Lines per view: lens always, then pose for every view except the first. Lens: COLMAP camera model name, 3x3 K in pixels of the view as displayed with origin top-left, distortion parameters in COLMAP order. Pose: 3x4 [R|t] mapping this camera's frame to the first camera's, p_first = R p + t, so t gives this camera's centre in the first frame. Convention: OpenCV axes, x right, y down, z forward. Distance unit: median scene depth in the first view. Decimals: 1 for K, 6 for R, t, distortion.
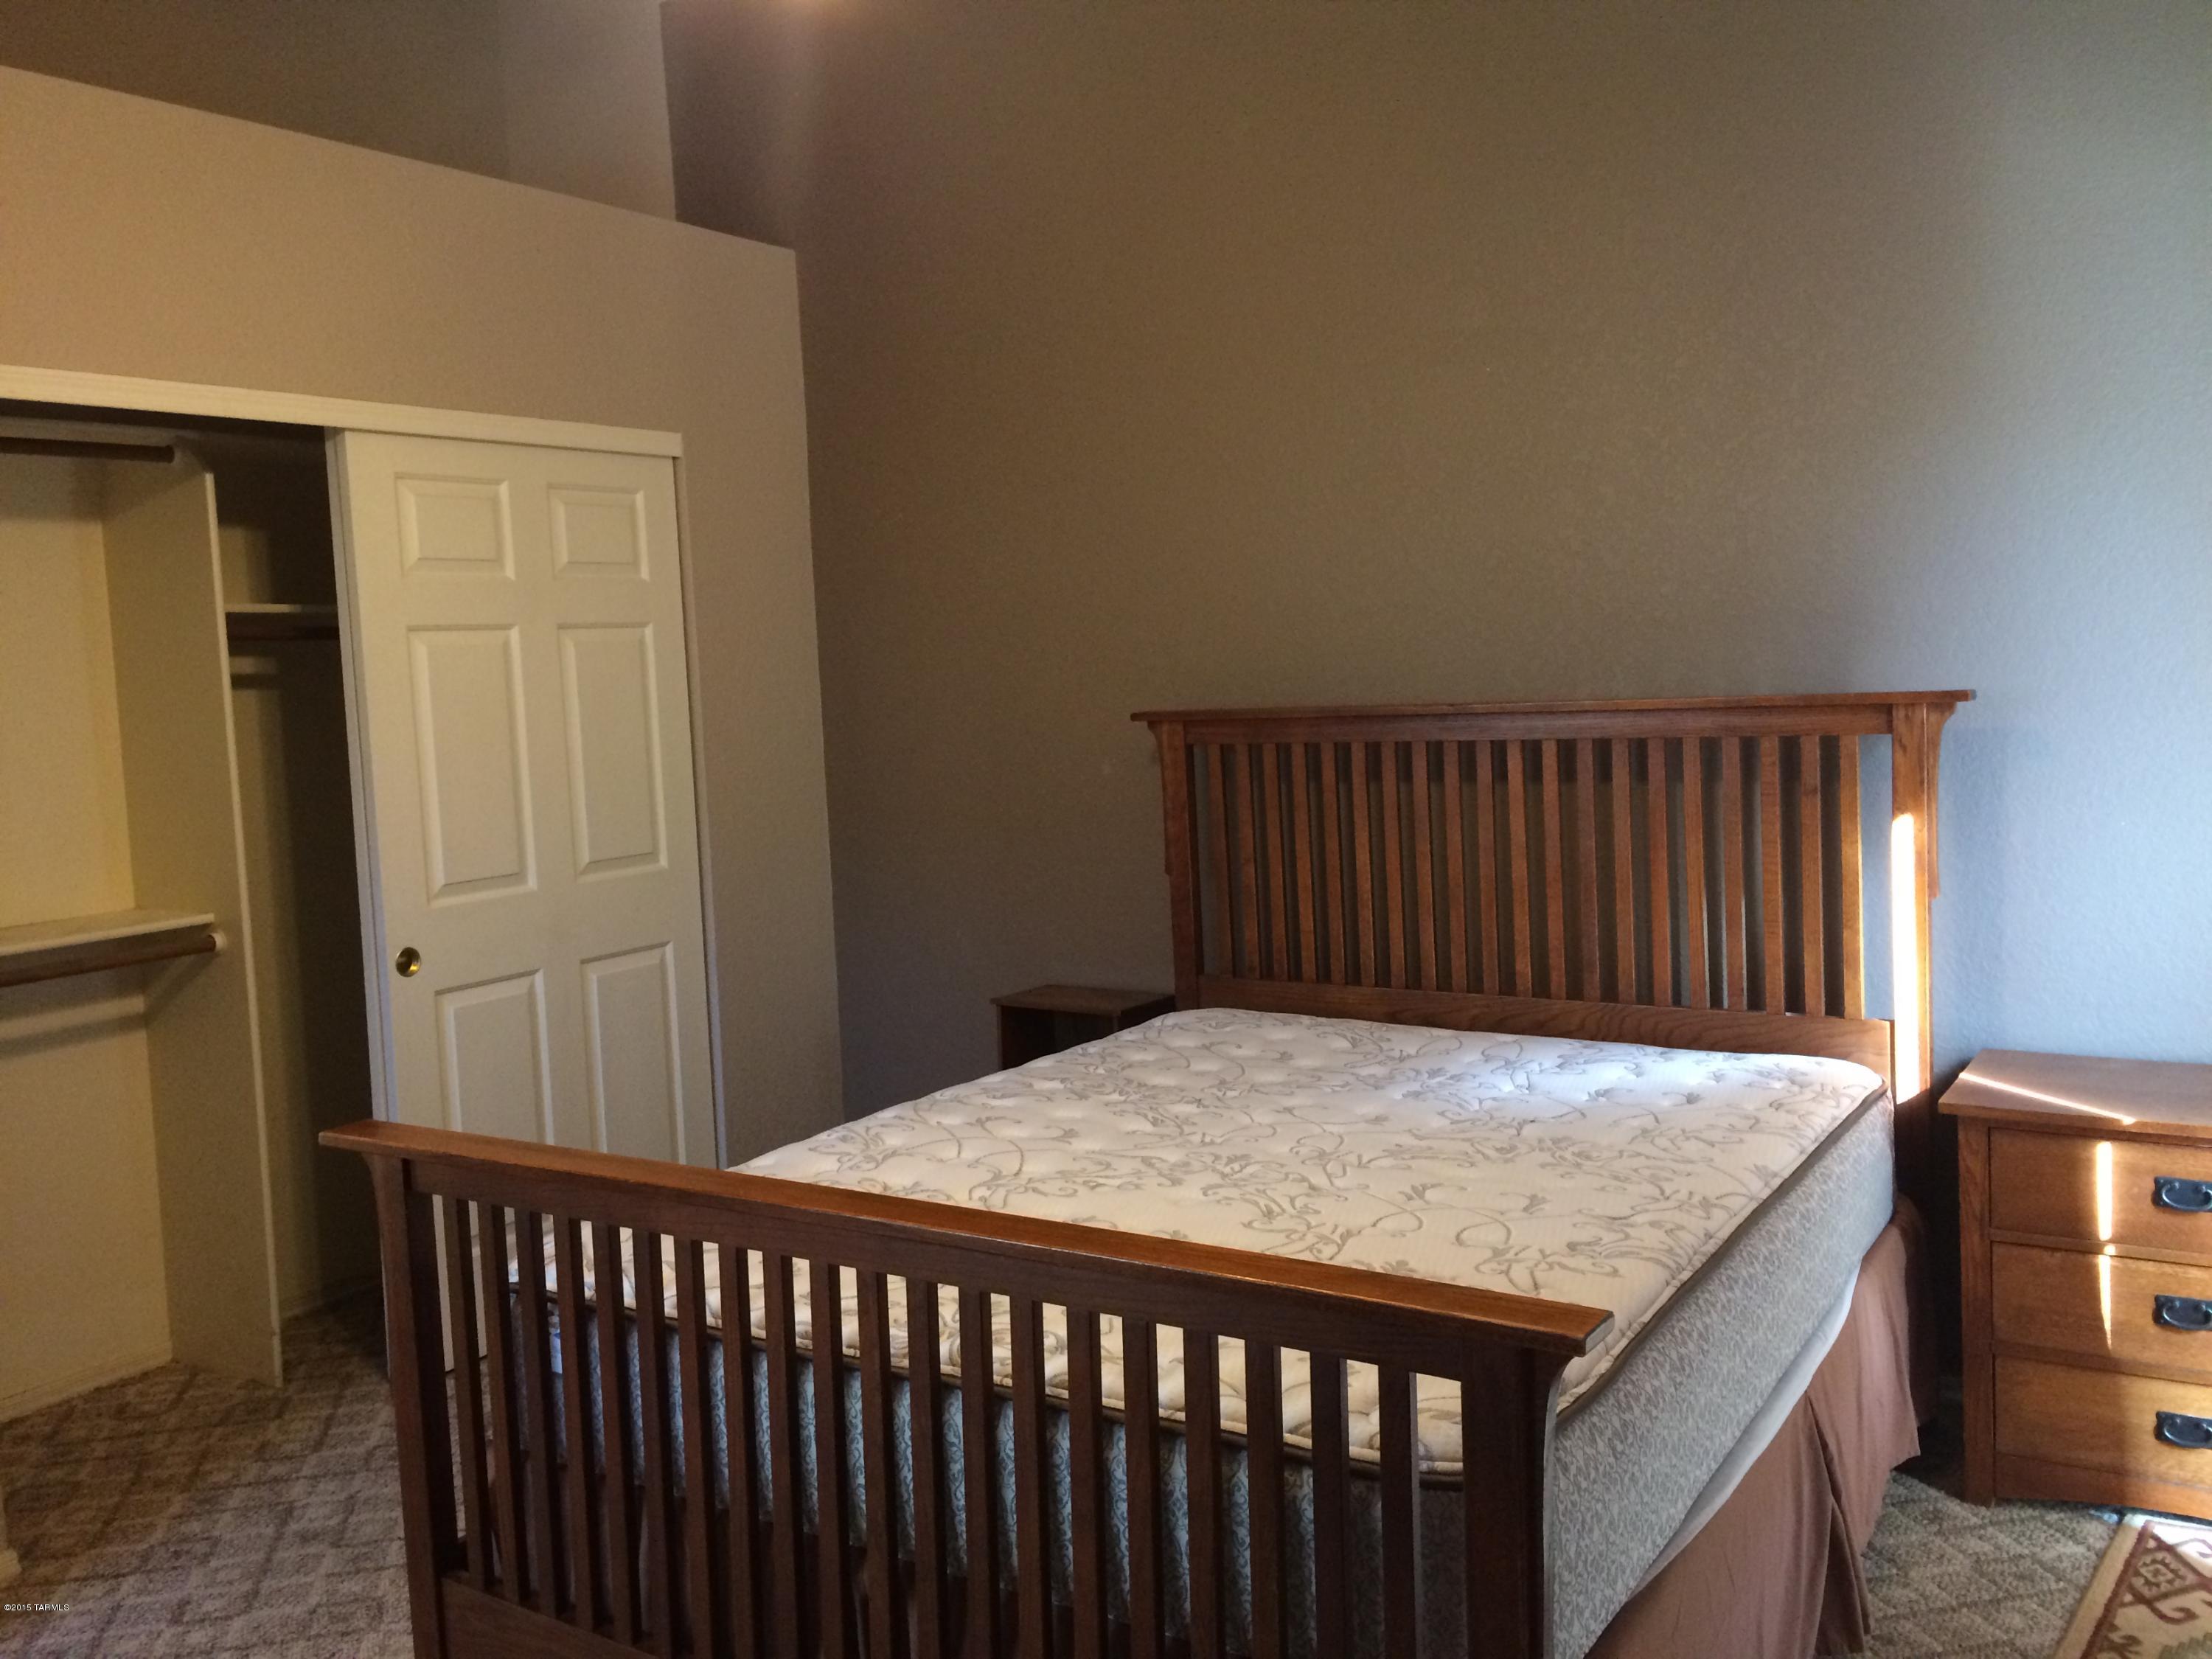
lens RADIAL K [[1883.0, 0, 1083.7], [0, 1883.0, 815.3], [0, 0, 1]] dist [0.089104, -0.120058]
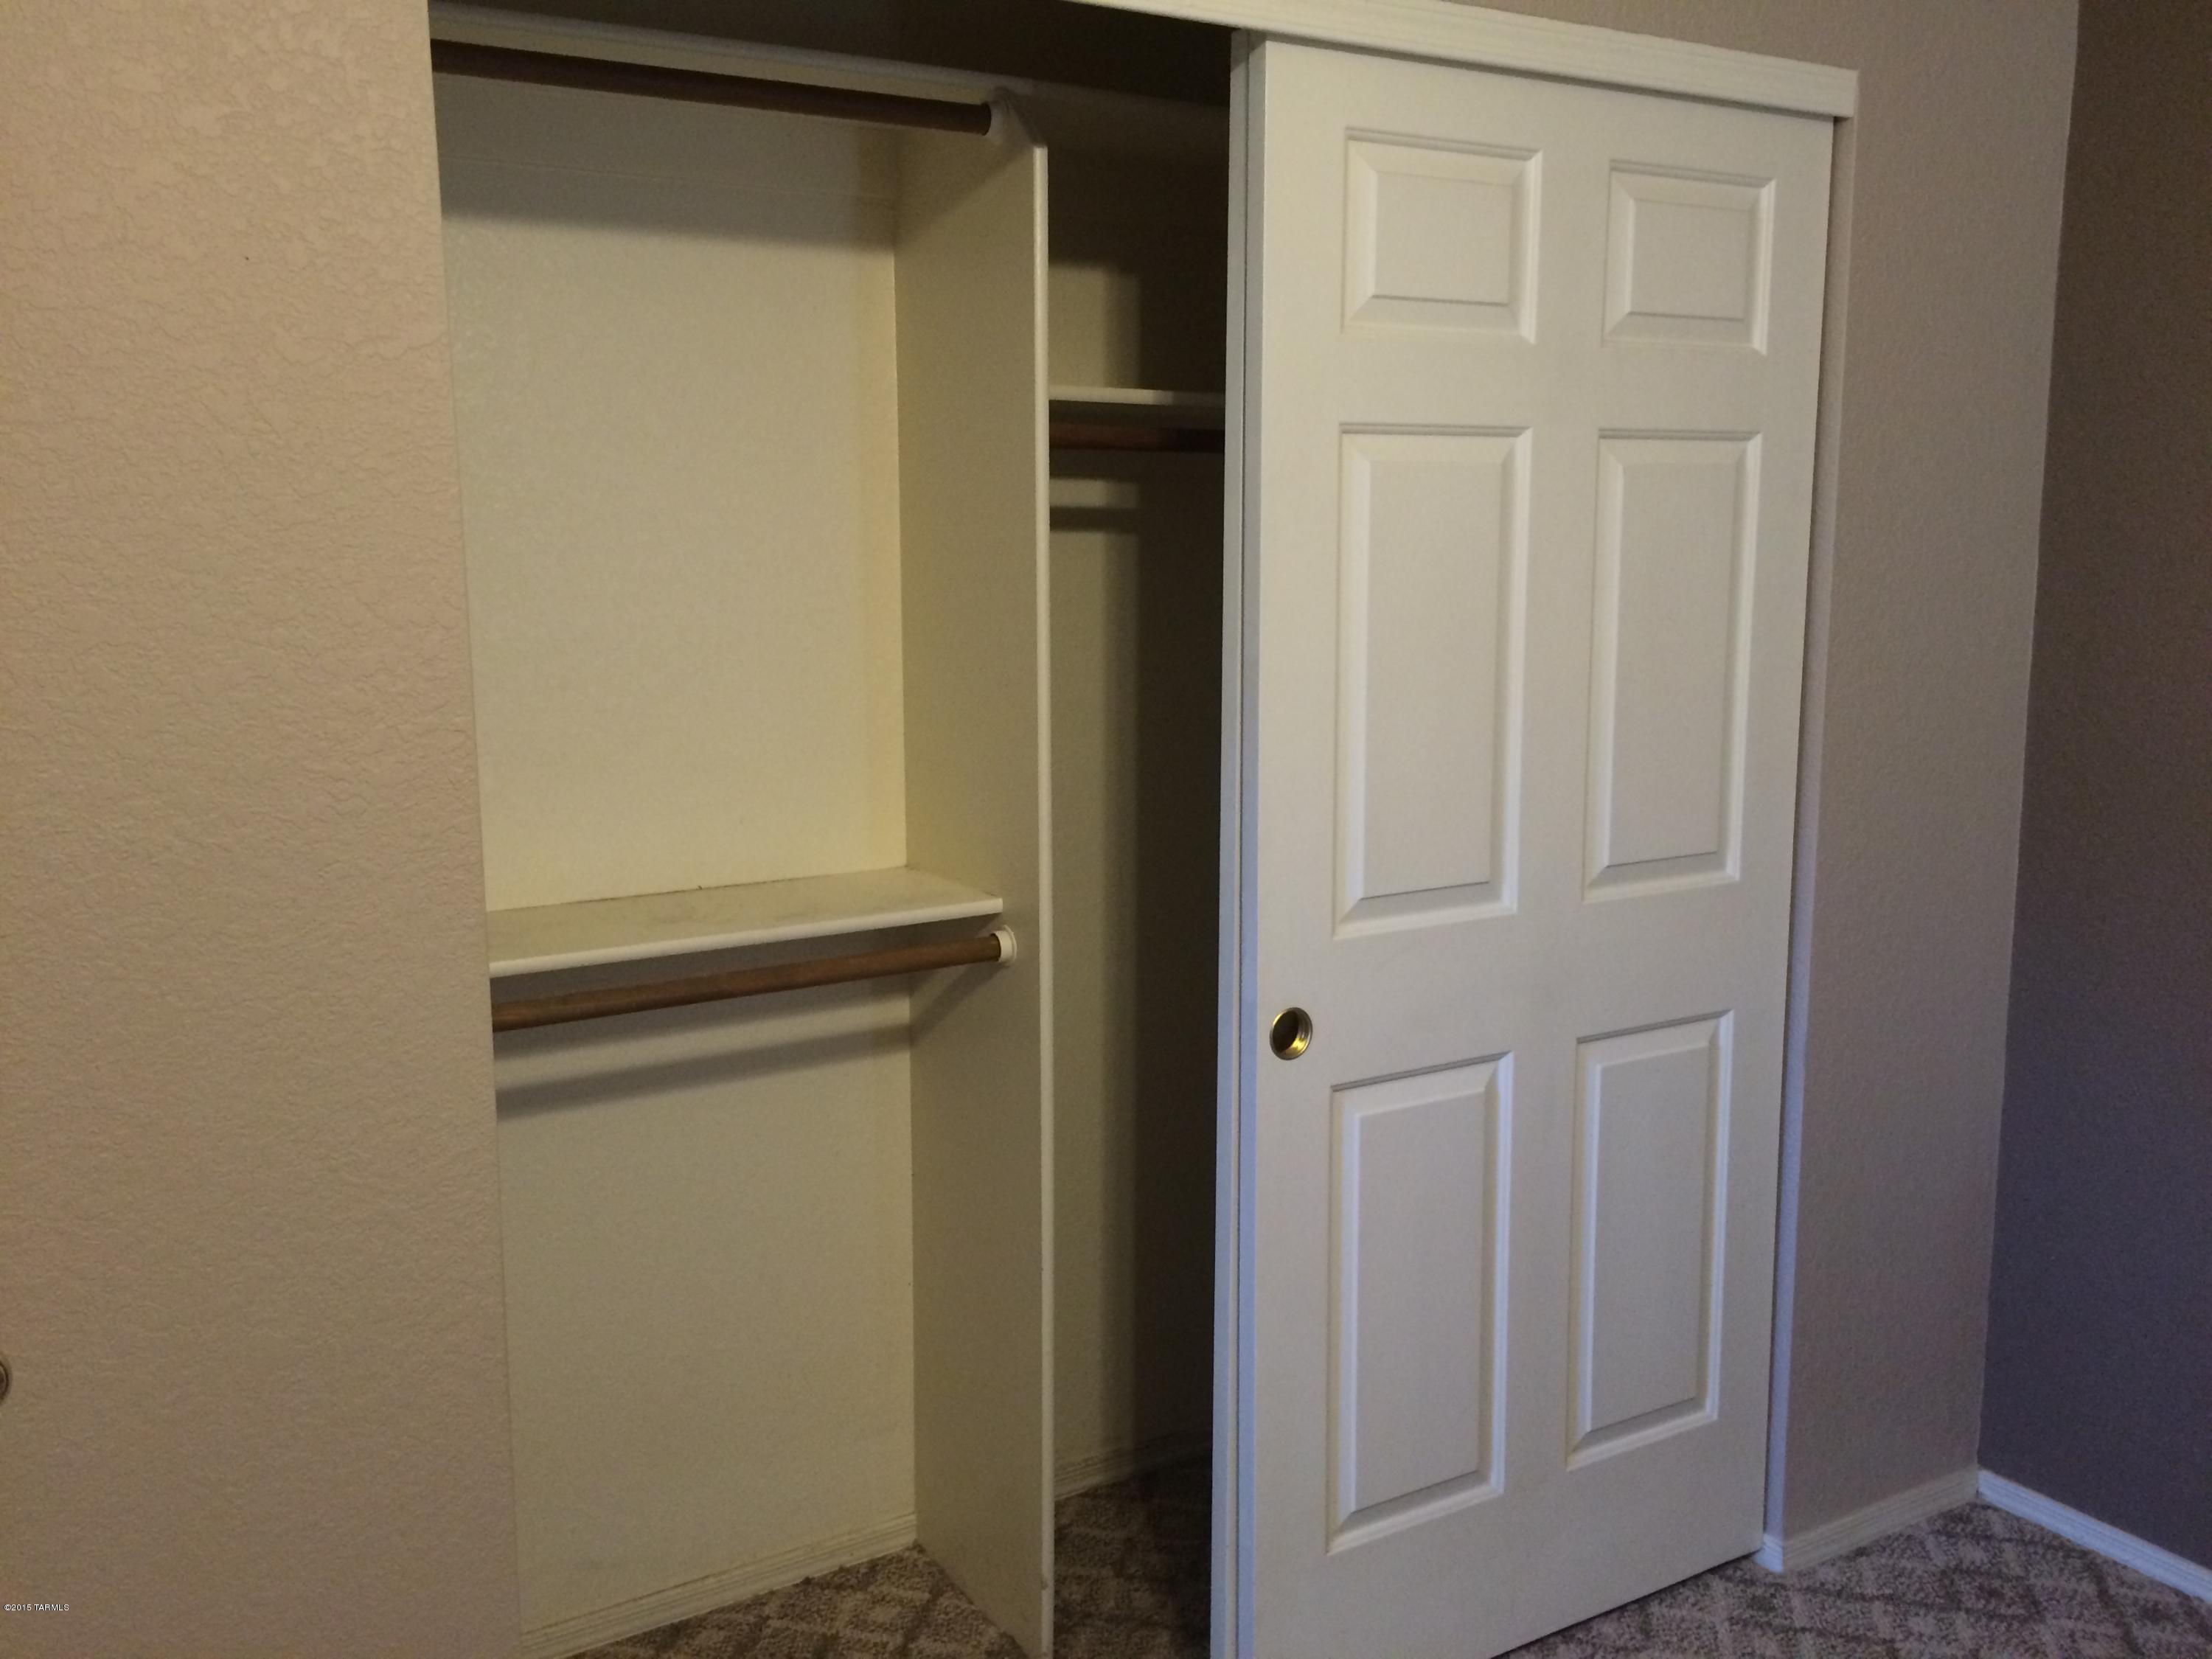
lens RADIAL K [[1883.0, 0, 1086.6], [0, 1883.0, 823.9], [0, 0, 1]] dist [0.089104, -0.120058]
pose [[0.895479, 0.106258, -0.432234, -0.169506], [-0.071486, 0.992814, 0.095968, -0.031864], [0.439326, -0.055039, 0.896640, 0.462350]]
